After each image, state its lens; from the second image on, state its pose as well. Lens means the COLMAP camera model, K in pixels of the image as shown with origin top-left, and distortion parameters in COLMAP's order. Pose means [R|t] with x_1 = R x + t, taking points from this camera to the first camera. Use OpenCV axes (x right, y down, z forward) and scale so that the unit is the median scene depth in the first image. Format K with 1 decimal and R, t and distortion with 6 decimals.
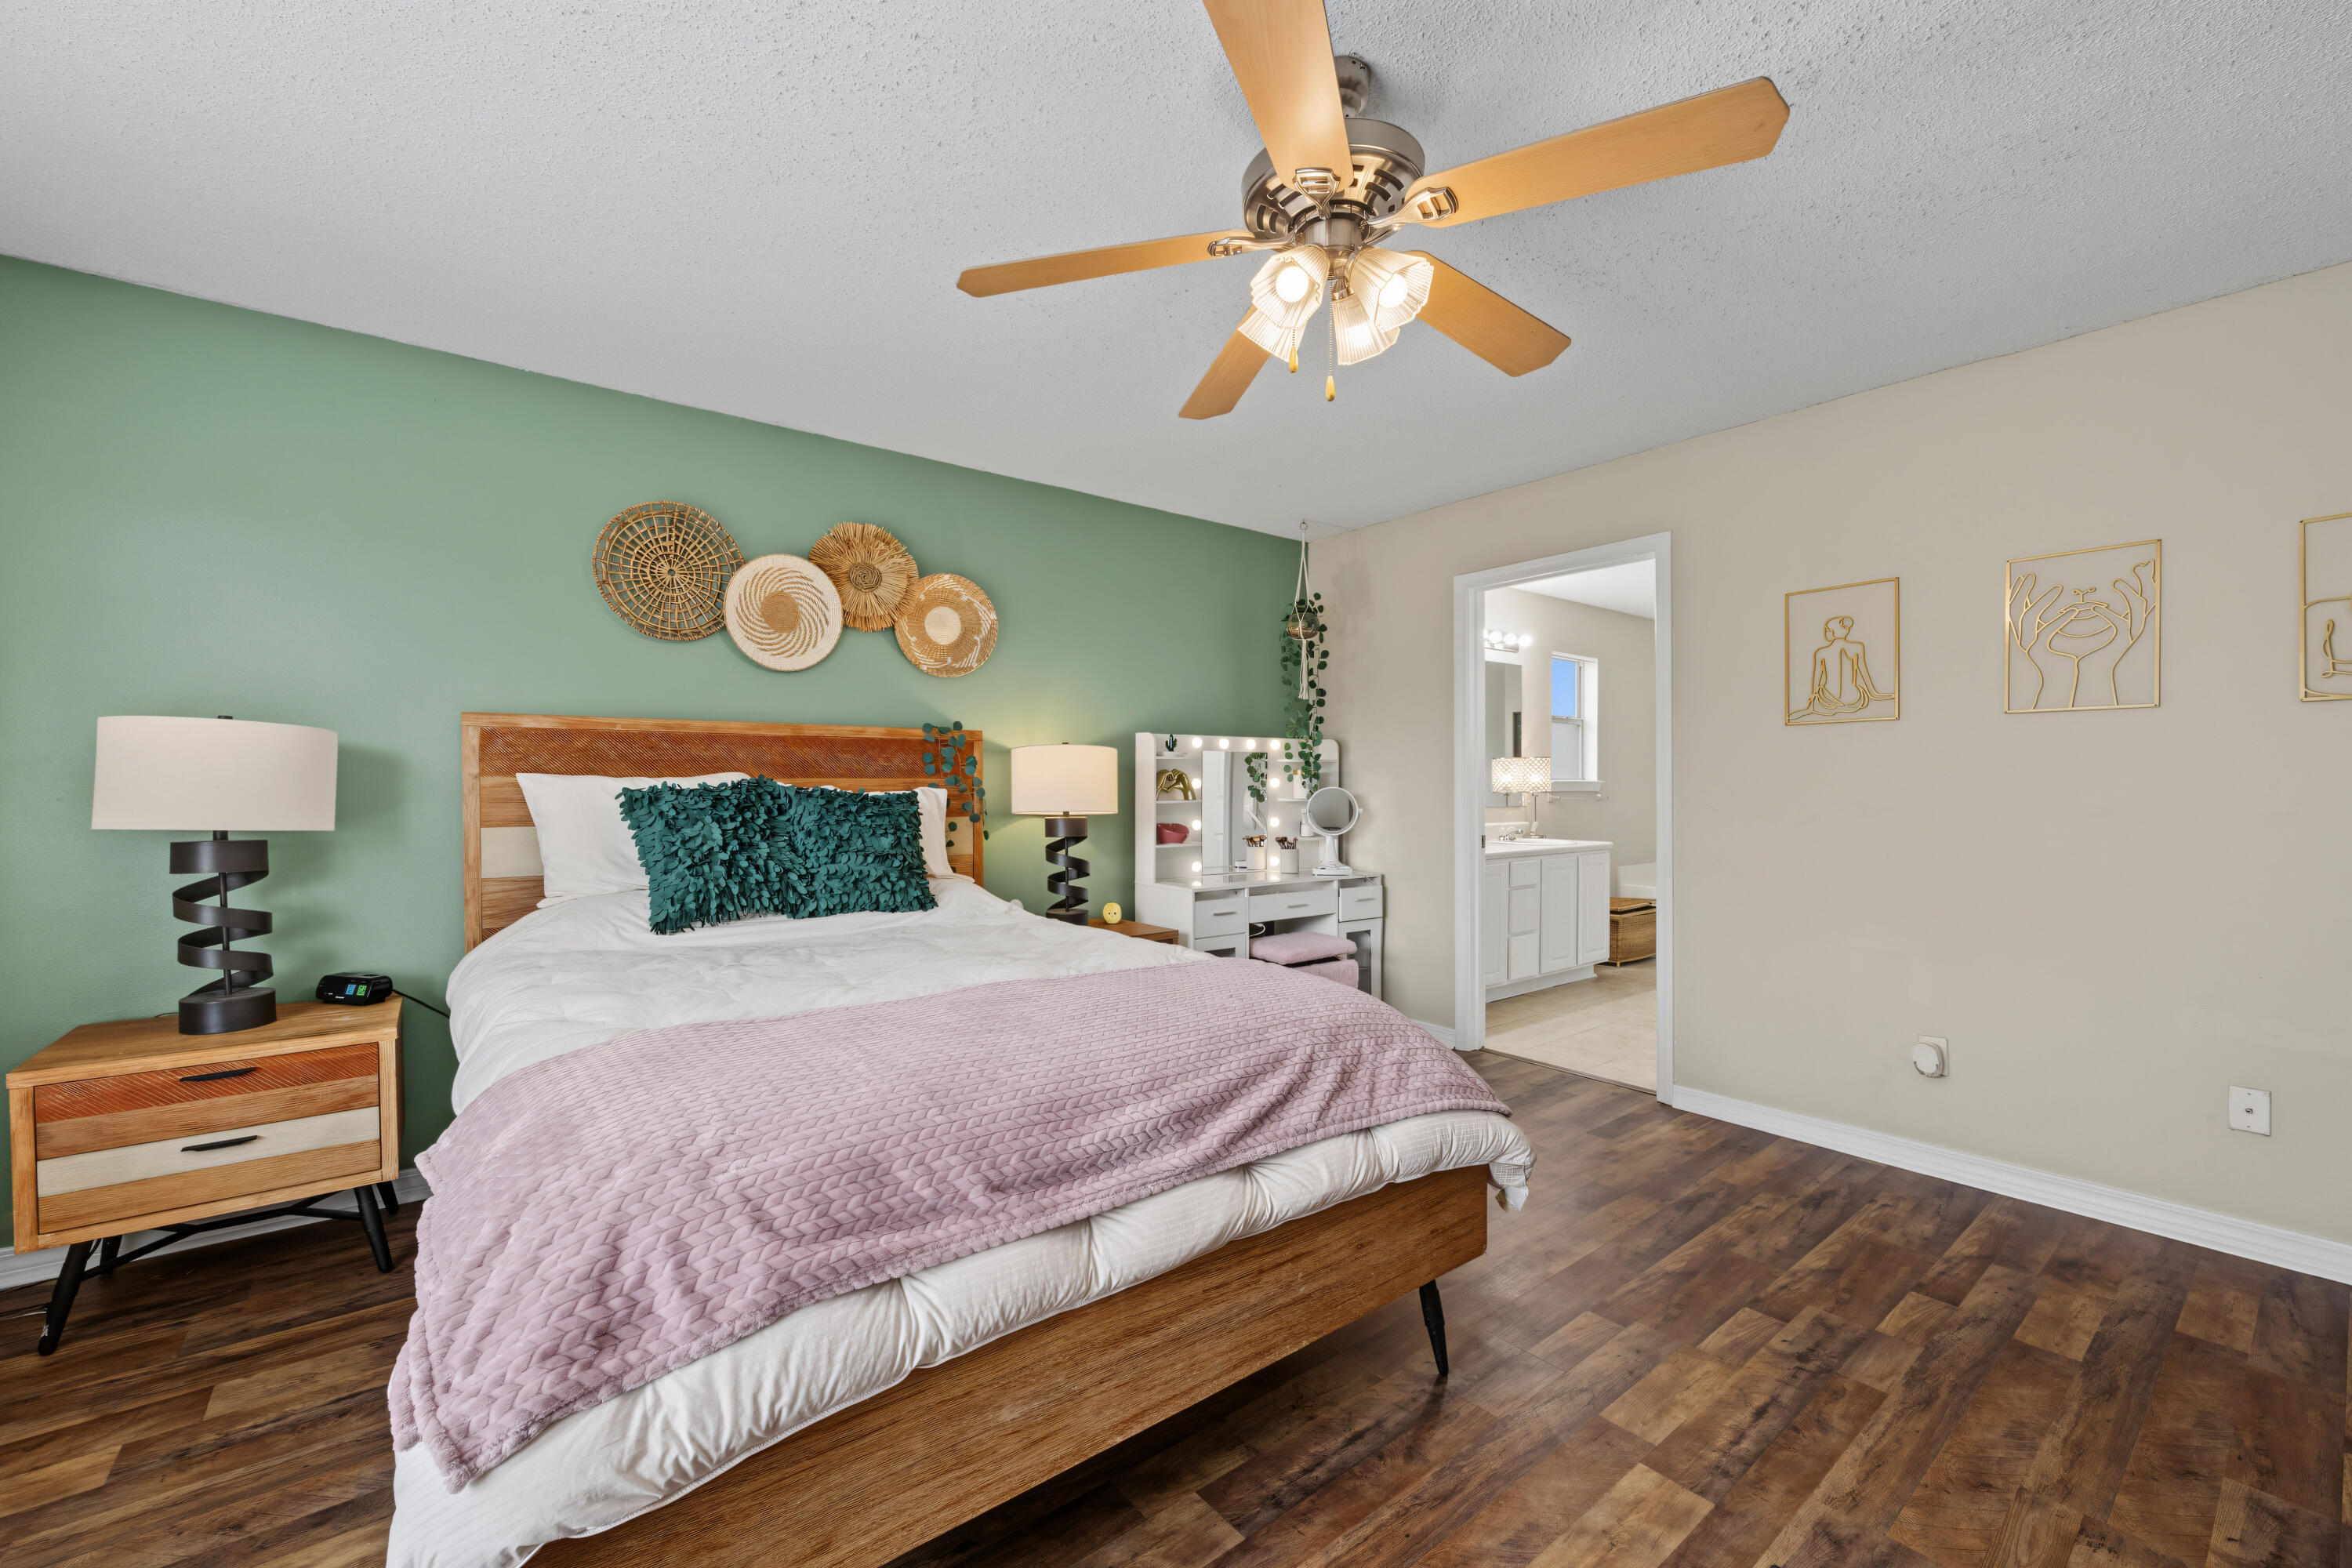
lens RADIAL K [[874.3, 0, 1164.4], [0, 874.3, 791.6], [0, 0, 1]] dist [-0.002214, -0.000213]
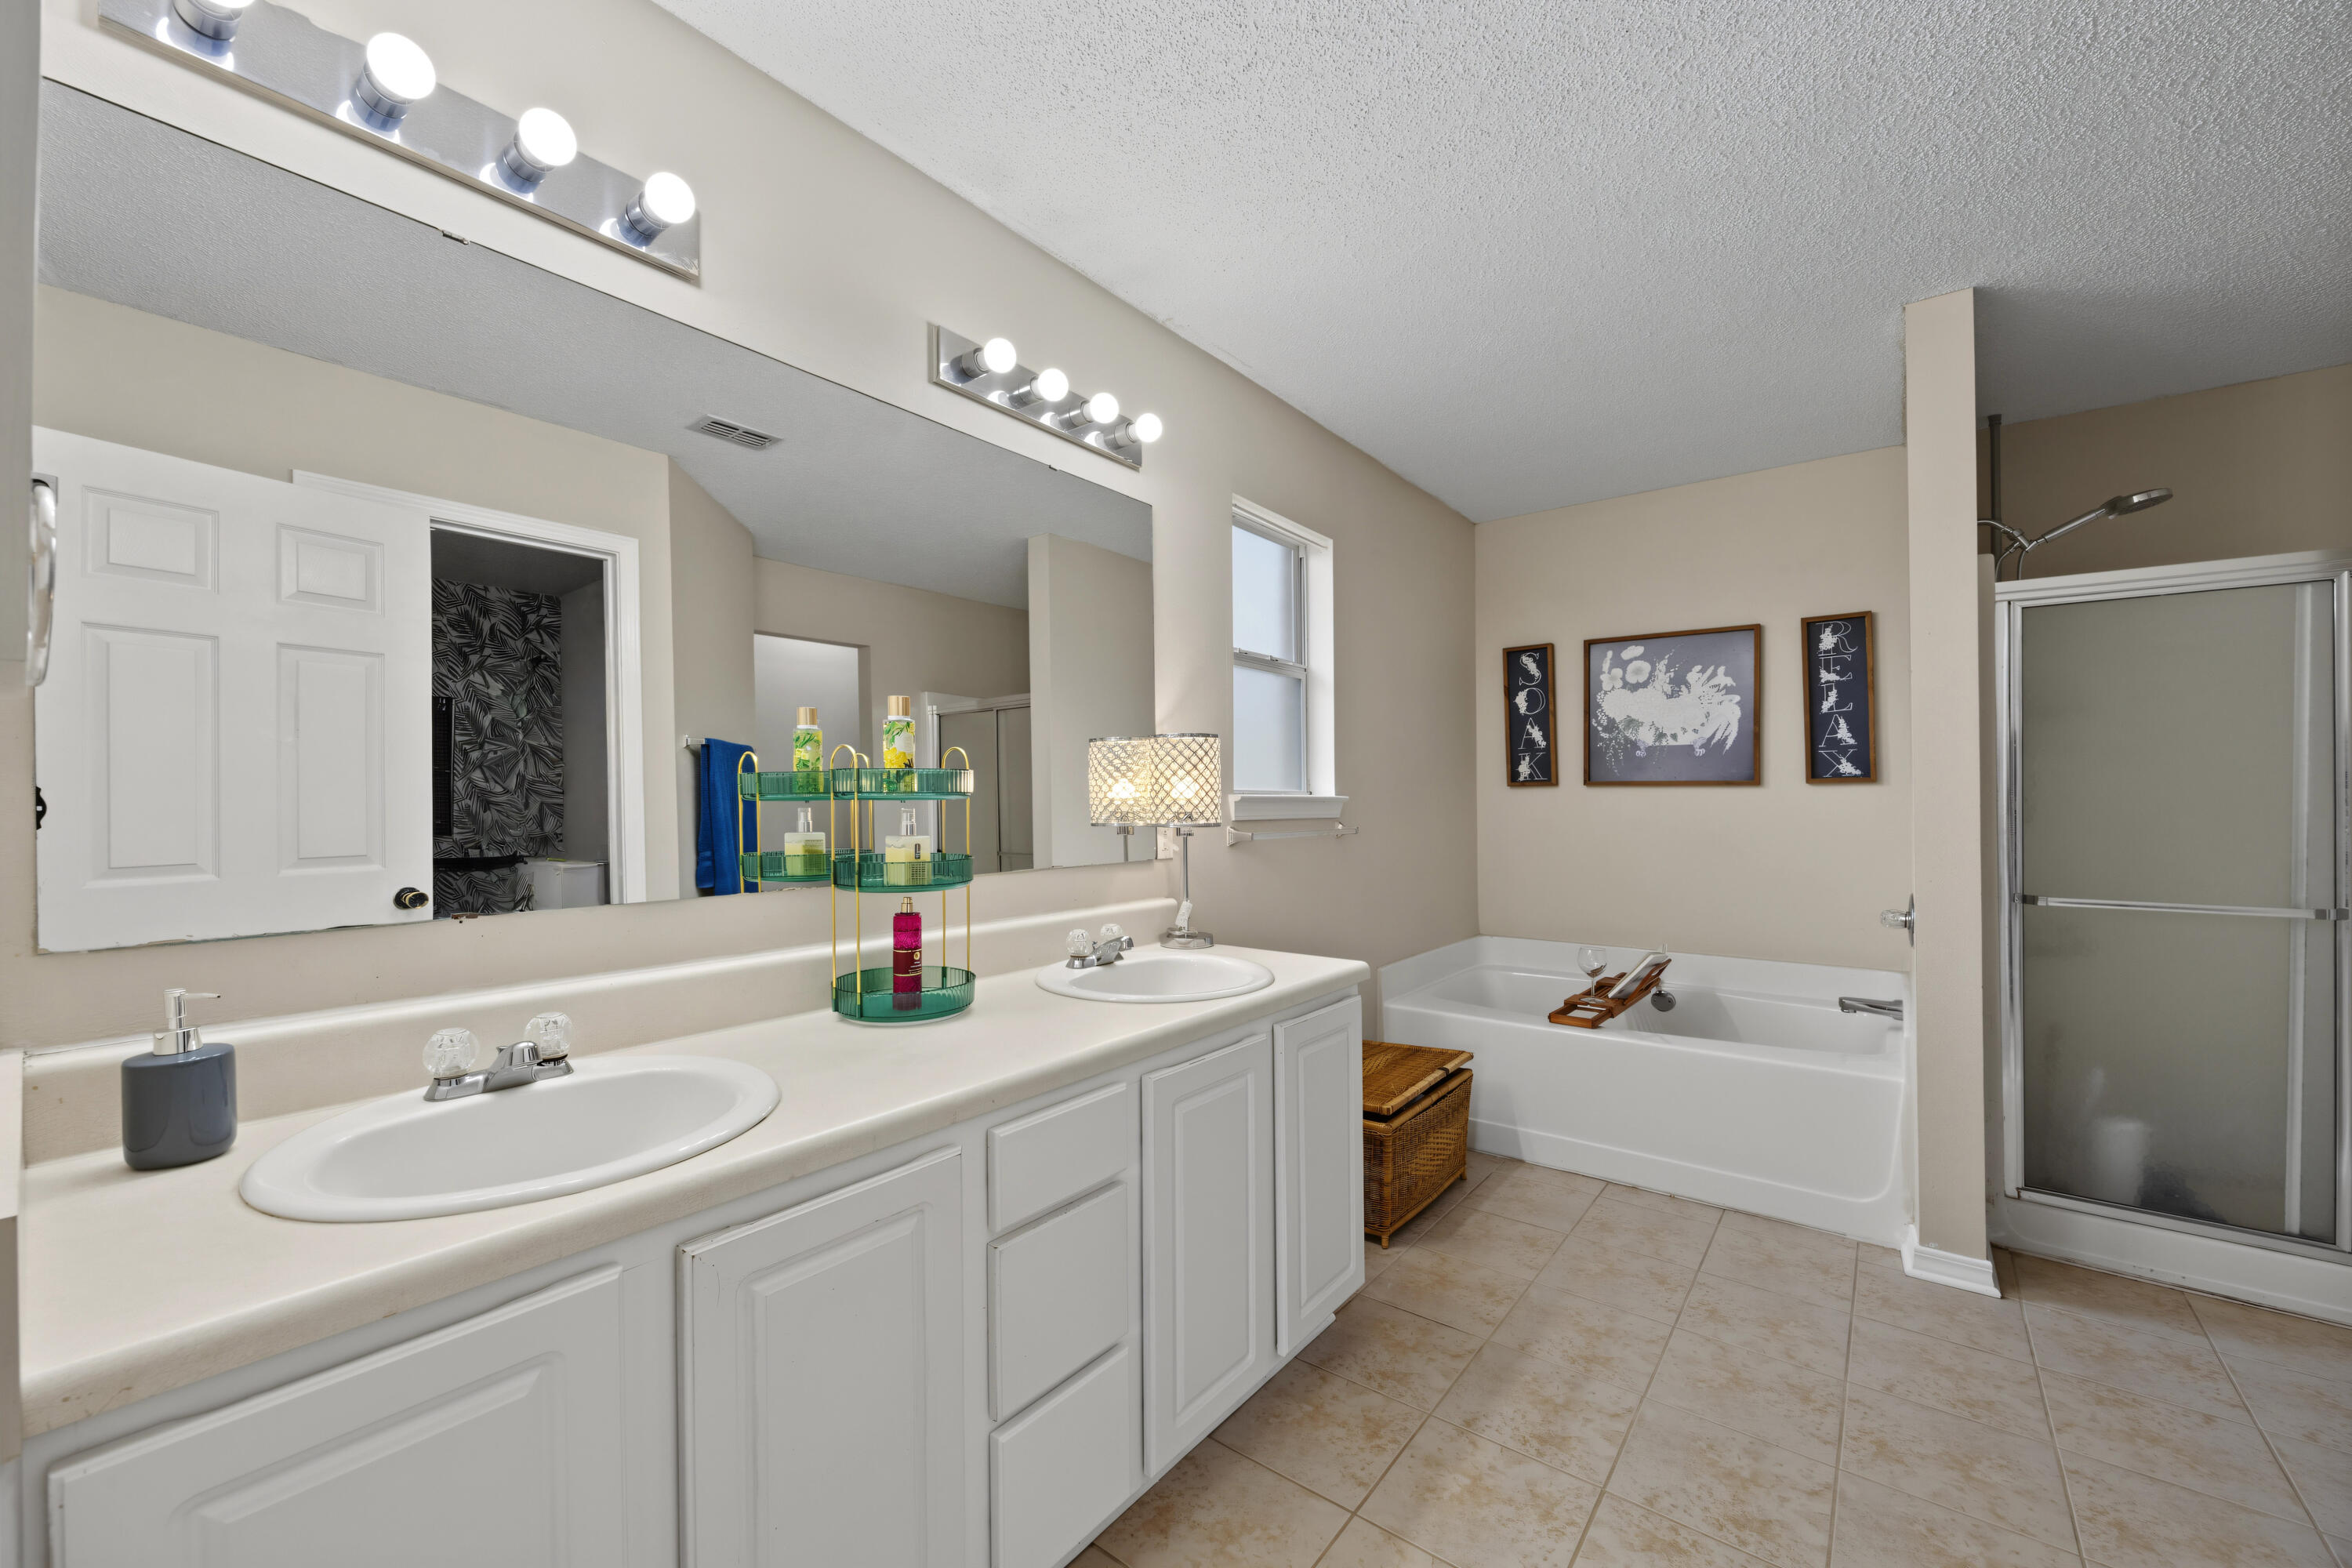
lens RADIAL K [[874.3, 0, 1164.4], [0, 874.3, 791.6], [0, 0, 1]] dist [-0.002214, -0.000213]
pose [[0.966731, 0.001739, 0.255790, 0.308562], [0.006260, 0.999517, -0.030452, -0.002111], [-0.255719, 0.031040, 0.966253, 0.611412]]
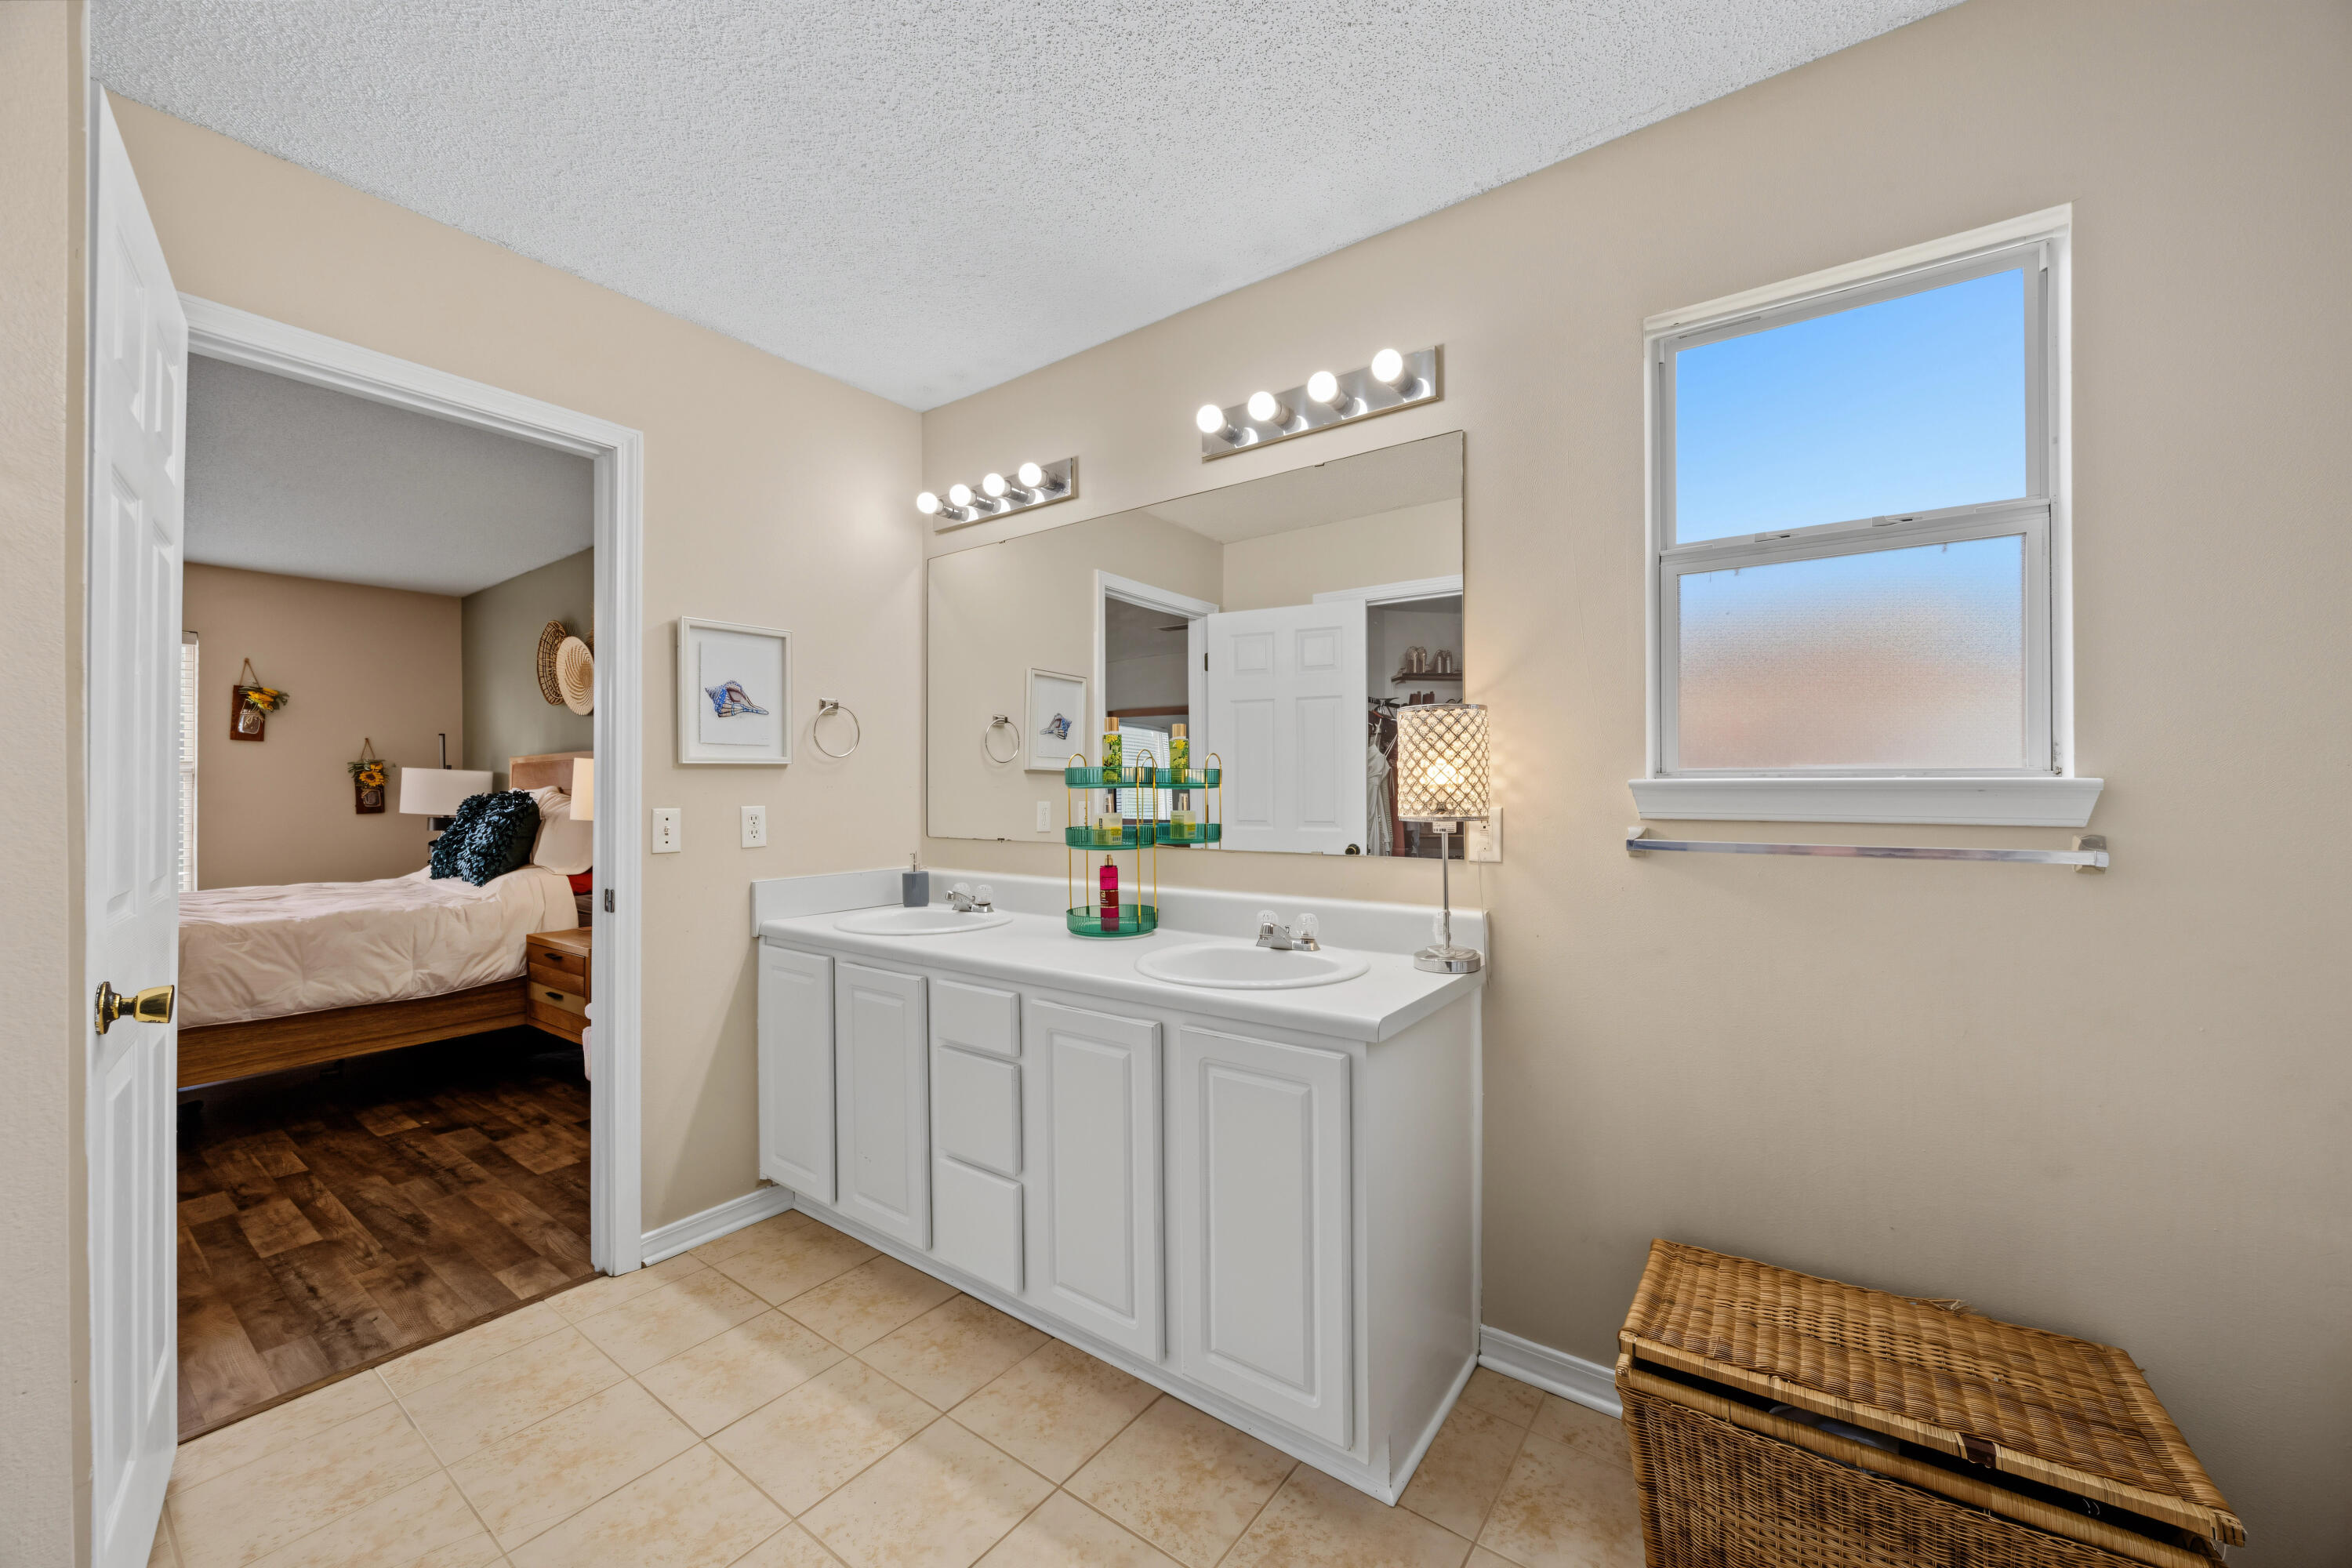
lens RADIAL K [[874.3, 0, 1164.4], [0, 874.3, 791.6], [0, 0, 1]] dist [-0.002214, -0.000213]
pose [[0.321808, 0.003823, -0.946797, 0.689552], [-0.019088, 0.999815, -0.002451, -0.006026], [0.946612, 0.018862, 0.321822, 0.794599]]
